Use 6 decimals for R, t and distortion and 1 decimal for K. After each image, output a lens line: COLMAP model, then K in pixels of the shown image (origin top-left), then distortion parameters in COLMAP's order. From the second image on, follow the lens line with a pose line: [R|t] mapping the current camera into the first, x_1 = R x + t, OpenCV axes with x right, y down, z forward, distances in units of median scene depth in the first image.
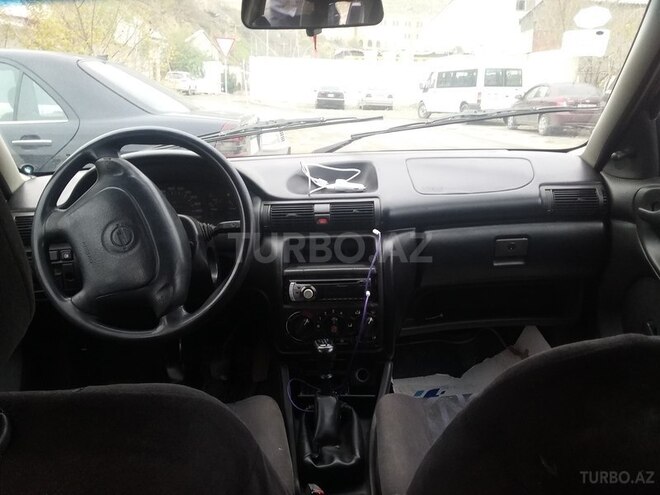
lens RADIAL K [[598.2, 0, 329.4], [0, 598.2, 245.4], [0, 0, 1]] dist [0.003421, 0.000000]
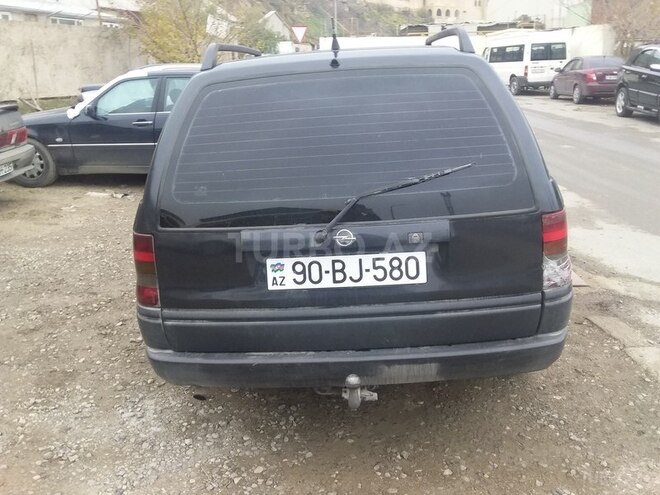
lens RADIAL K [[598.2, 0, 331.5], [0, 598.2, 248.6], [0, 0, 1]] dist [0.003421, 0.000000]
pose [[0.993530, -0.003380, -0.113522, 0.016290], [0.008764, 0.998858, 0.046959, 0.026482], [0.113234, -0.047650, 0.992425, -0.153388]]
